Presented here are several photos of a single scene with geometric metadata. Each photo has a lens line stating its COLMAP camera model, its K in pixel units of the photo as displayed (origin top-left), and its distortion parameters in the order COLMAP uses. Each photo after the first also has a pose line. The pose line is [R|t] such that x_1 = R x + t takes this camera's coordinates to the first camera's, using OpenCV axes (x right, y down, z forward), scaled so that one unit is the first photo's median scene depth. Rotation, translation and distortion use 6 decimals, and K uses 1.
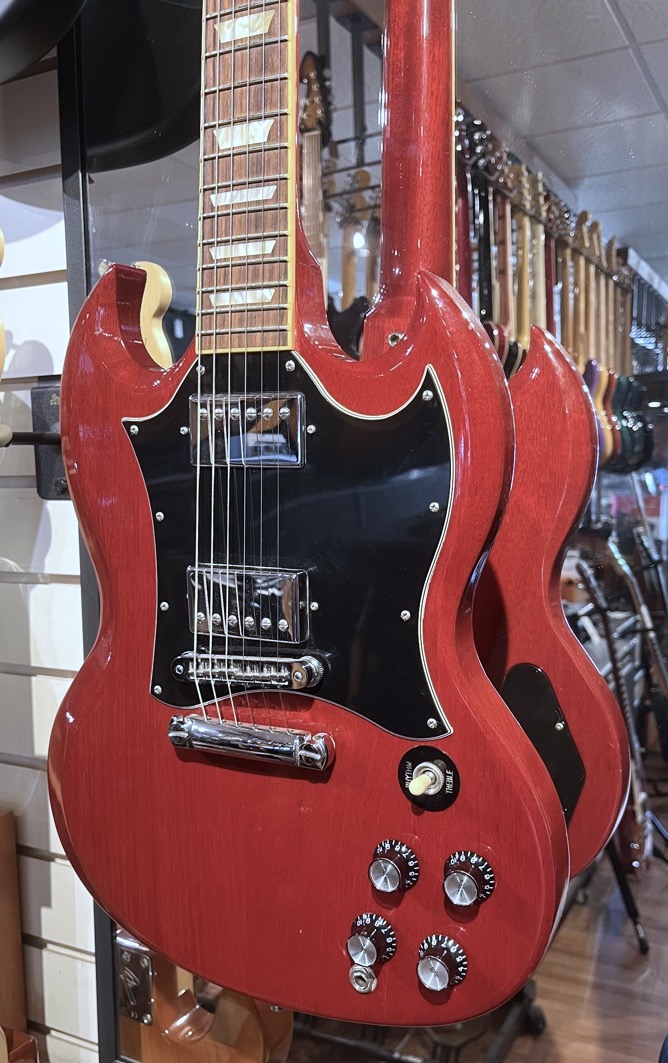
lens RADIAL K [[944.2, 0, 333.6], [0, 944.2, 536.0], [0, 0, 1]] dist [0.005429, -0.018741]
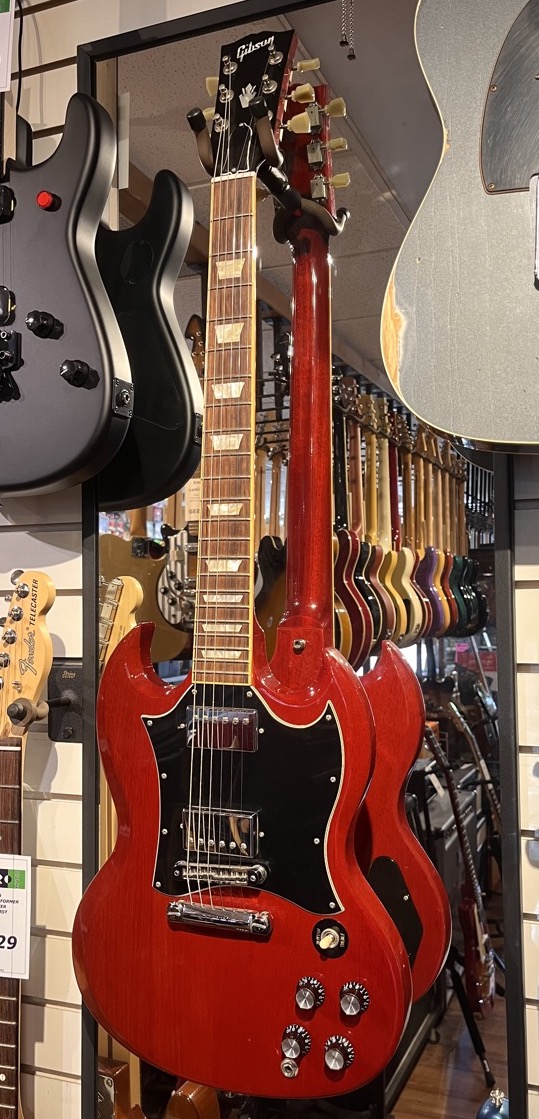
lens RADIAL K [[913.2, 0, 280.2], [0, 913.2, 565.1], [0, 0, 1]] dist [0.025993, -0.020431]
pose [[0.995327, 0.008407, 0.096192, -0.139761], [0.003392, 0.992543, -0.121851, -0.191893], [-0.096499, 0.121608, 0.987876, -0.645316]]
